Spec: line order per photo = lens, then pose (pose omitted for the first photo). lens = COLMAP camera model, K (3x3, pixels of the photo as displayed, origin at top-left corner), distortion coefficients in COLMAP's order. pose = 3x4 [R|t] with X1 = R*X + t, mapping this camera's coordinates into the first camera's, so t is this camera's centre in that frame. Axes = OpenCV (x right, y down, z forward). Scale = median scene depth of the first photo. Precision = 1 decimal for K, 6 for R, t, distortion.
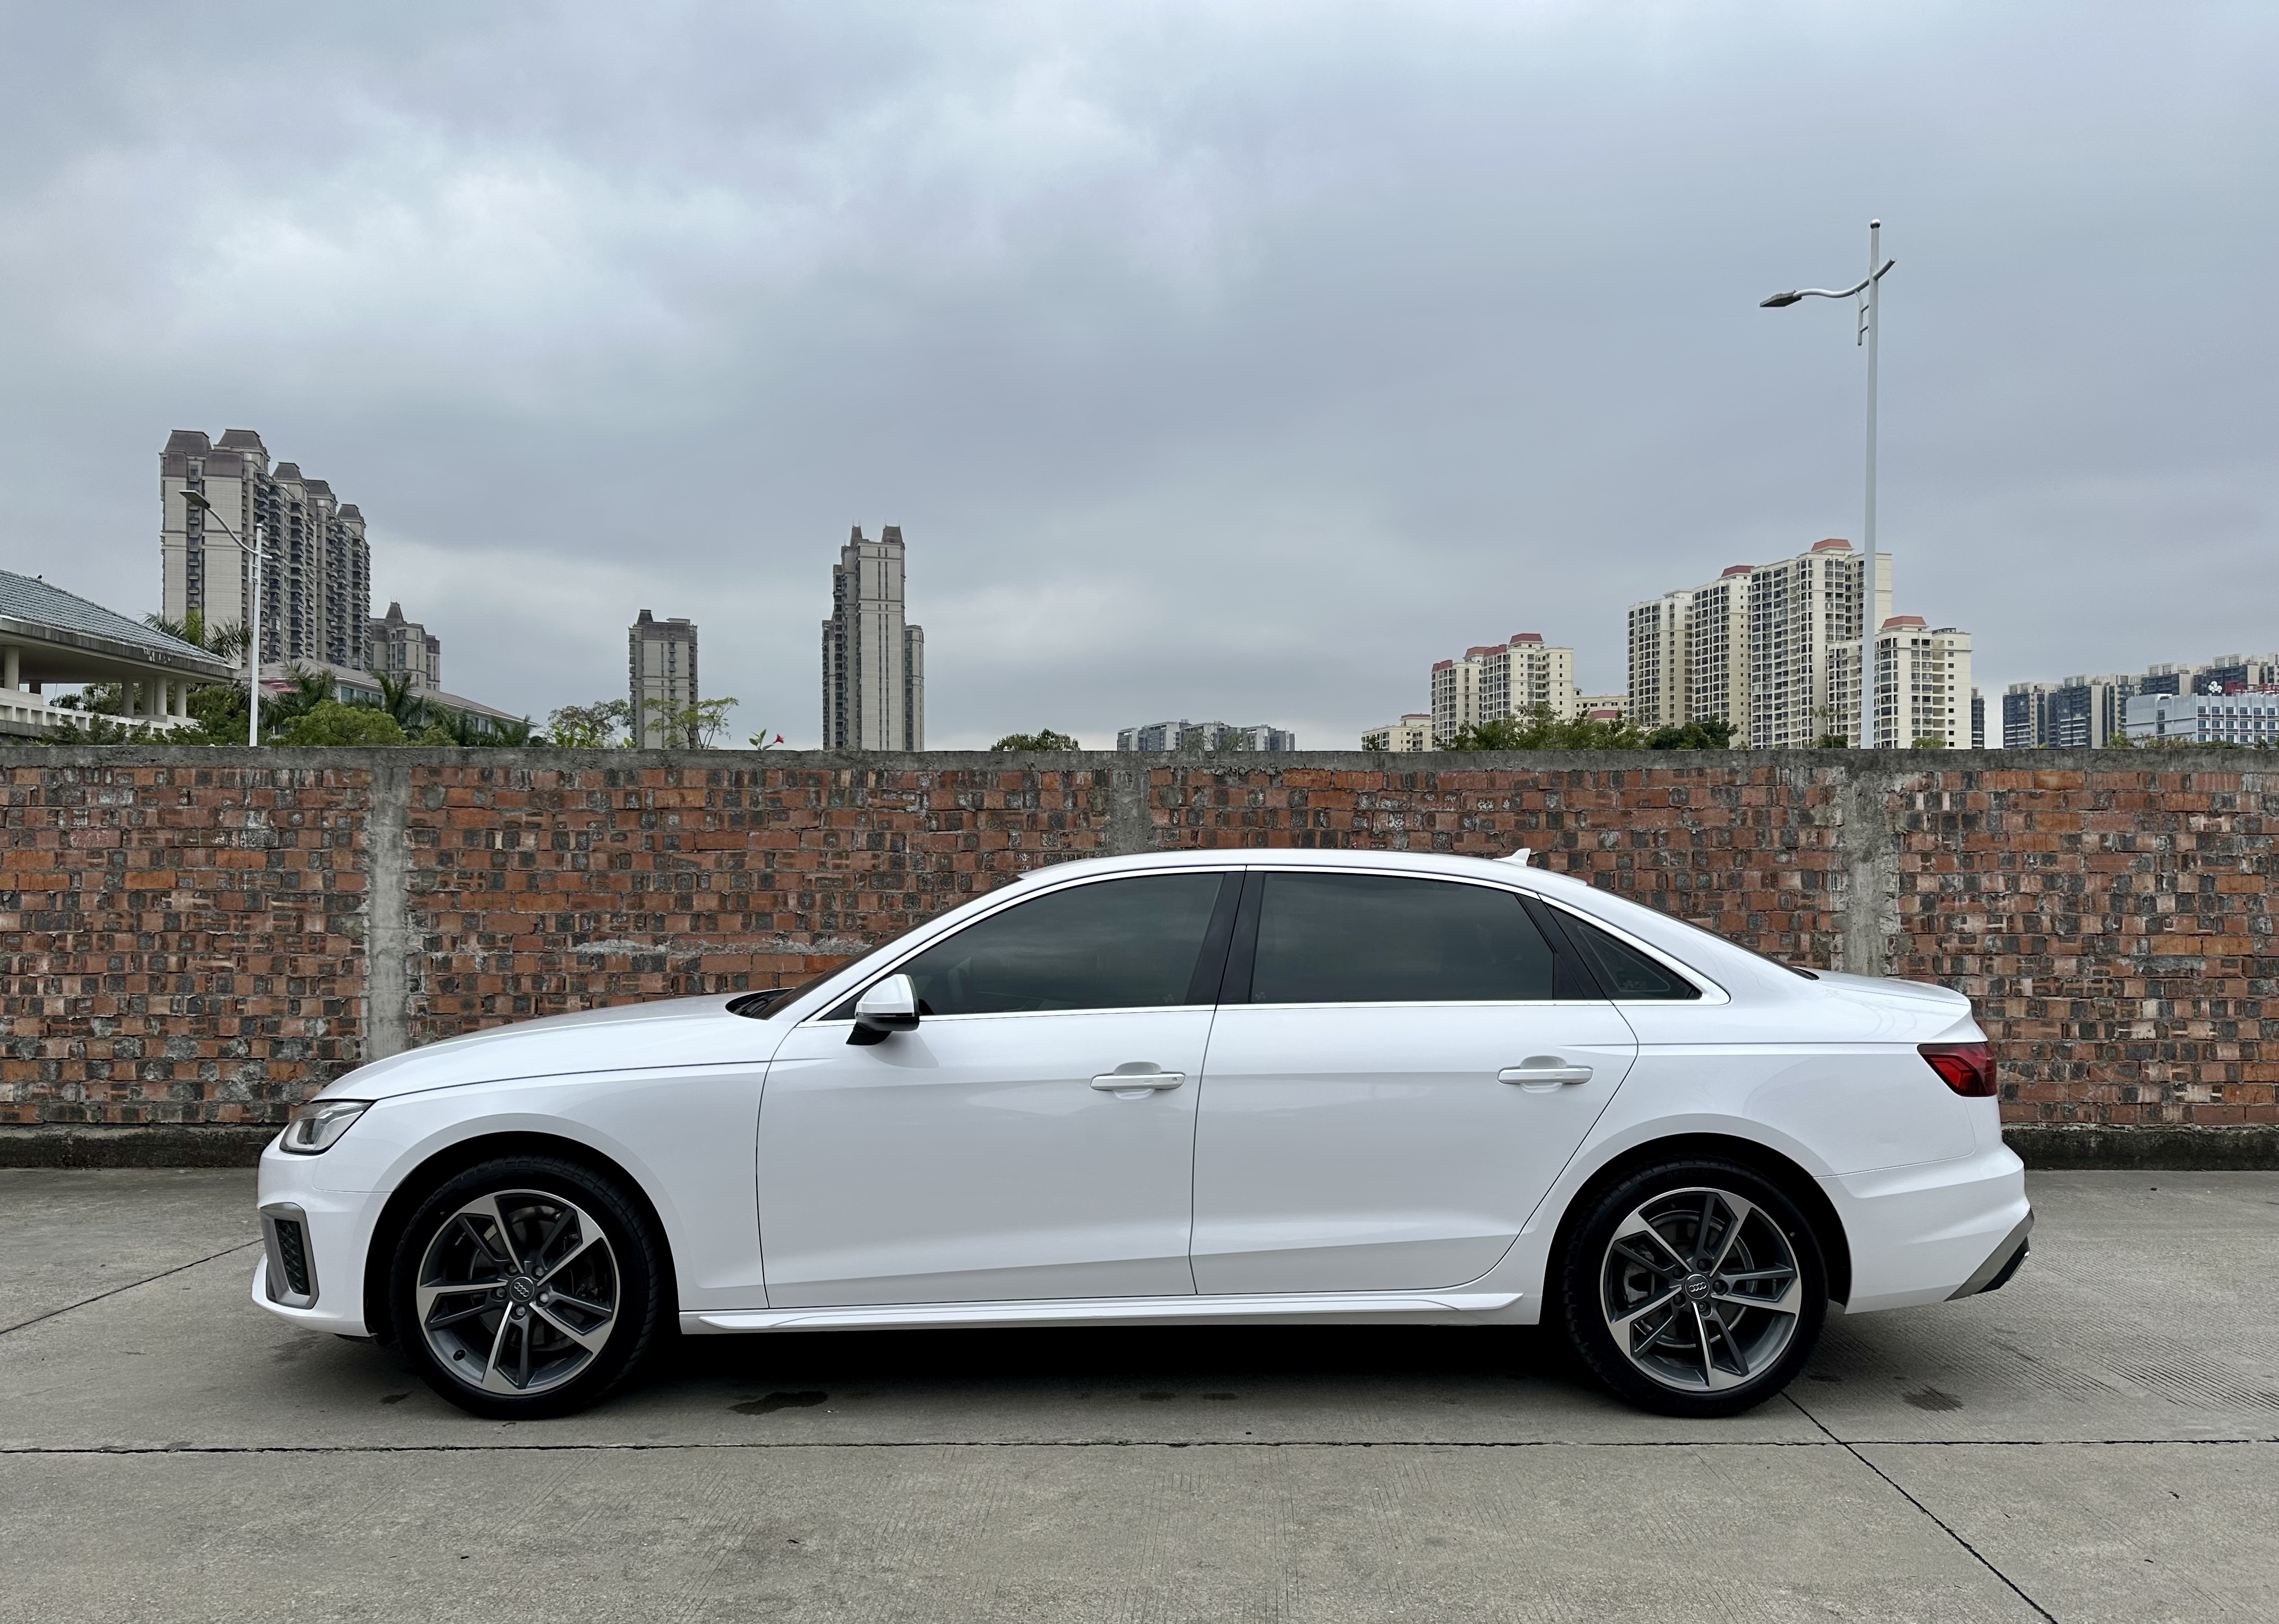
lens RADIAL K [[1559.0, 0, 1163.2], [0, 1559.0, 846.5], [0, 0, 1]] dist [0.102217, -0.118488]
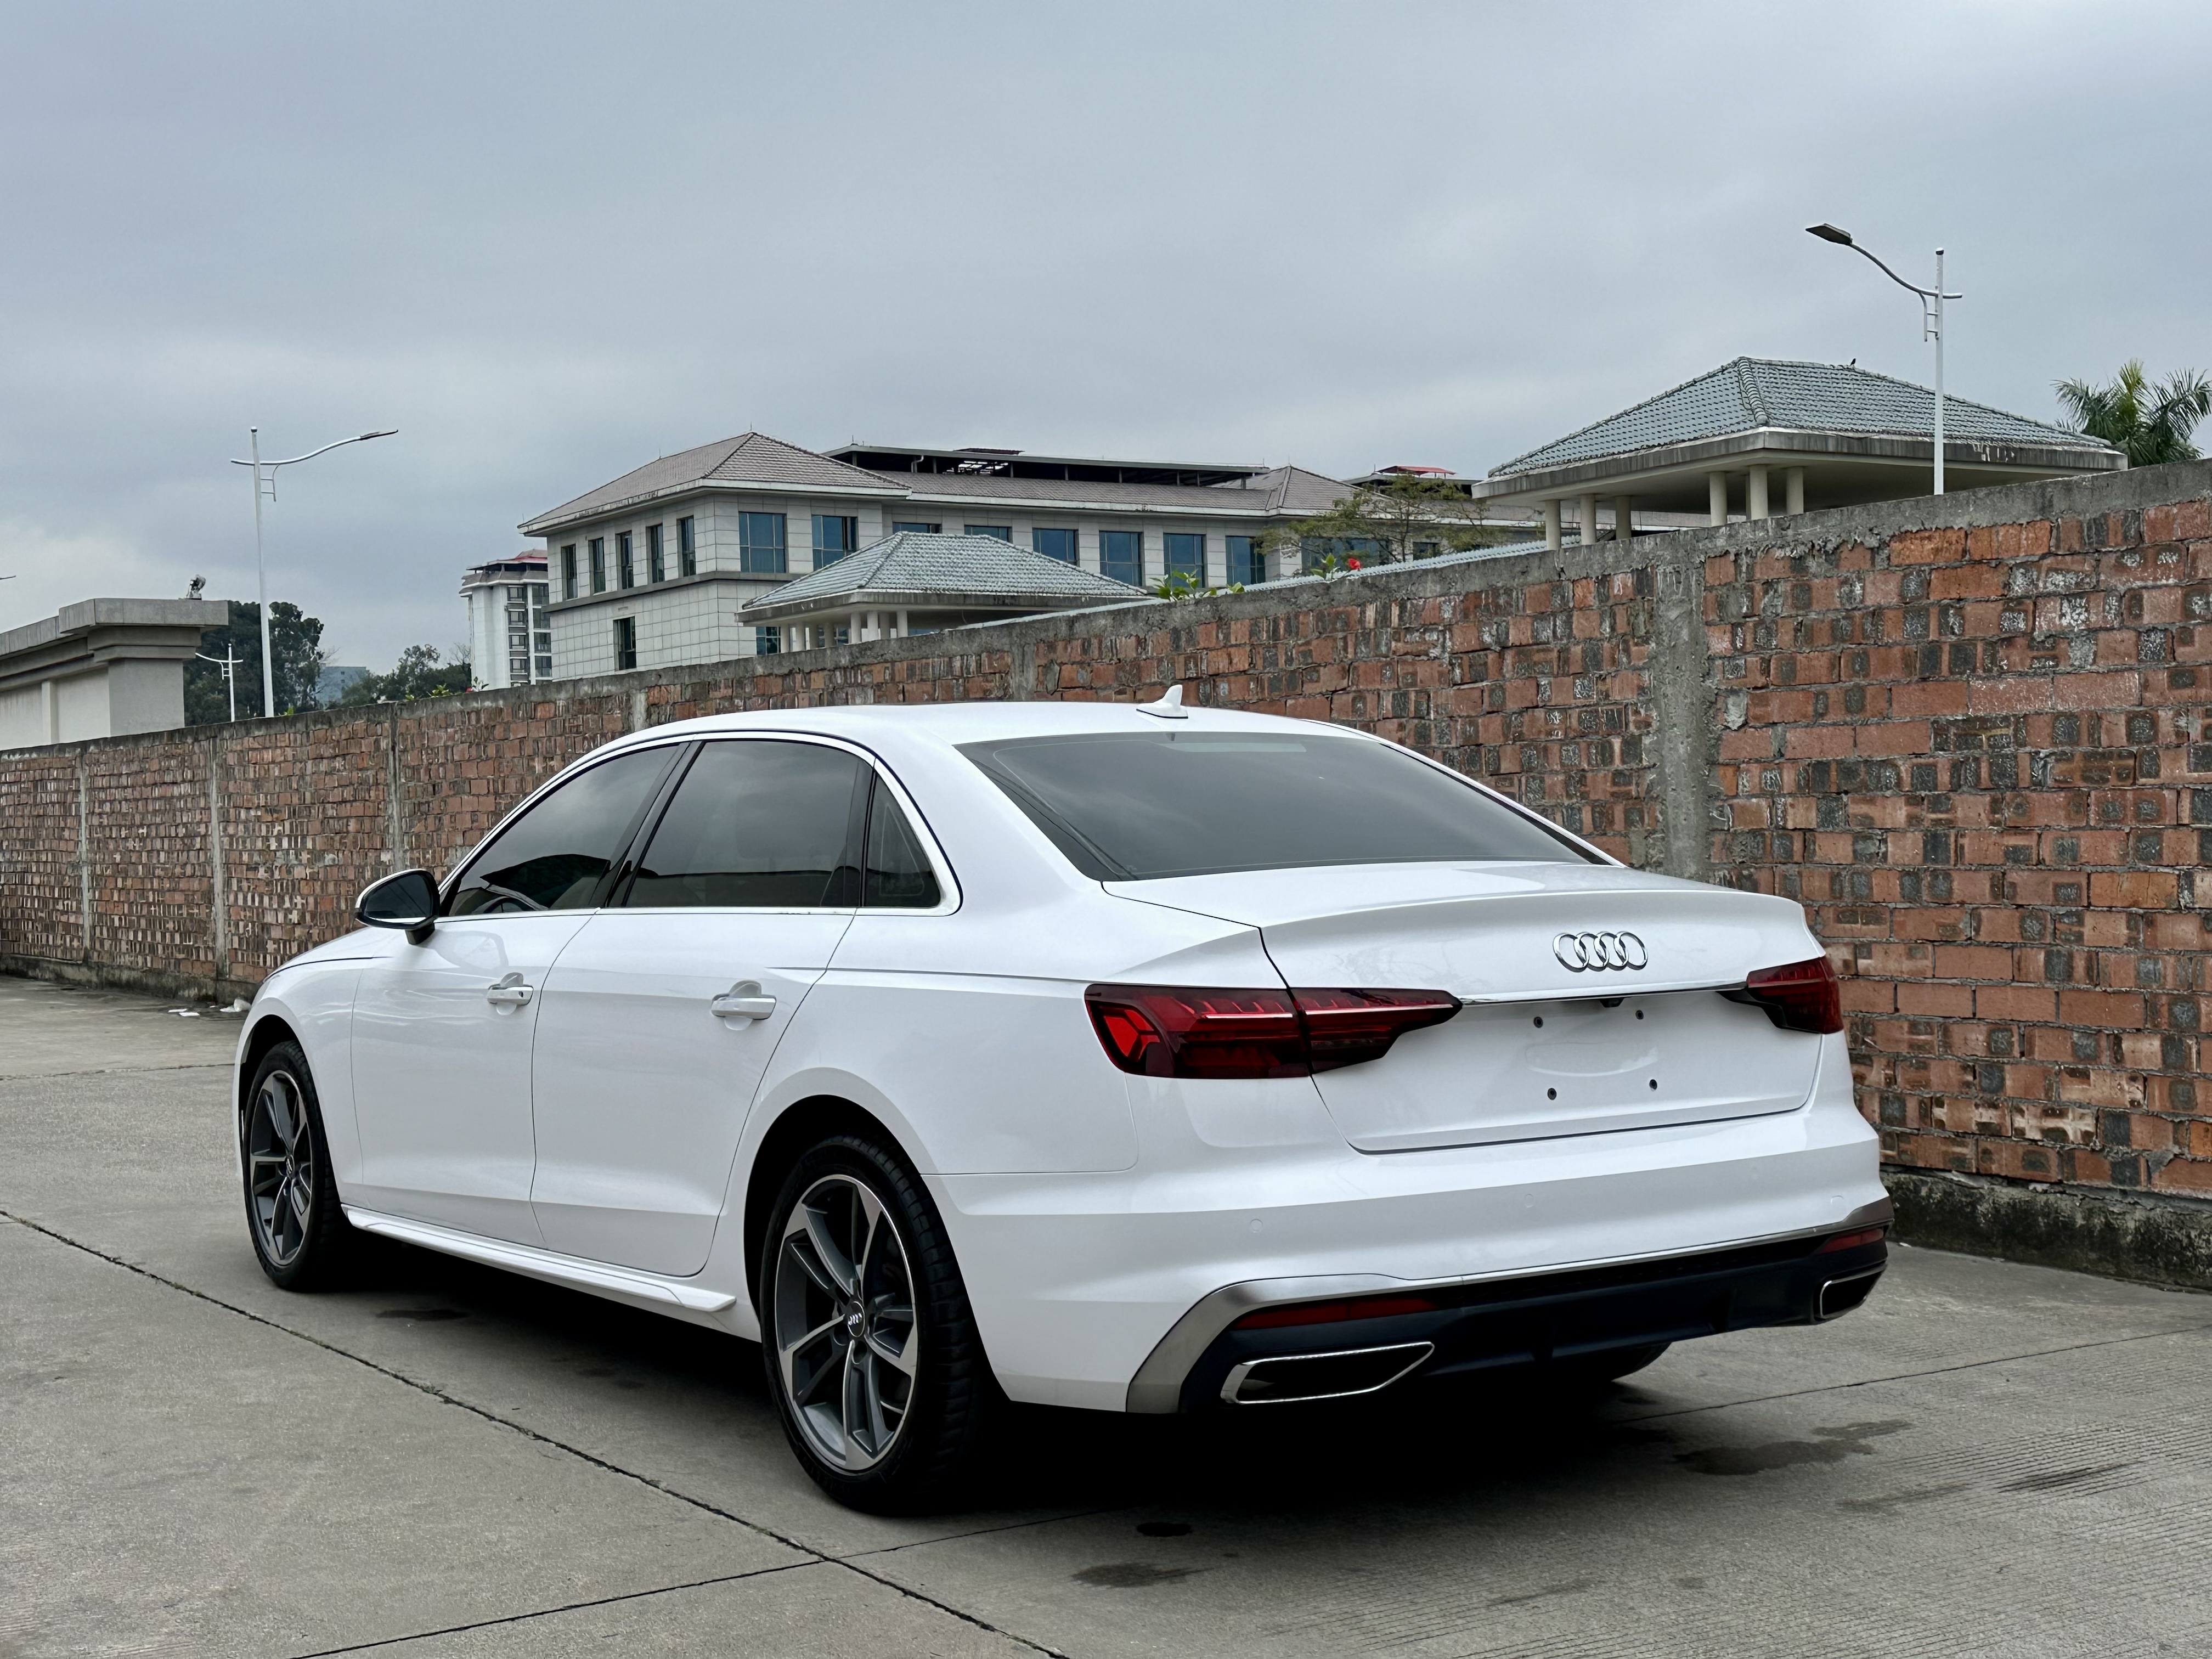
lens RADIAL K [[2661.8, 0, 1106.0], [0, 2661.8, 829.5], [0, 0, 1]] dist [0.224719, -0.536849]
pose [[0.566669, -0.010674, -0.823876, 0.708076], [0.043886, 0.998888, 0.017245, 0.025689], [0.822776, -0.045929, 0.566507, 0.226772]]
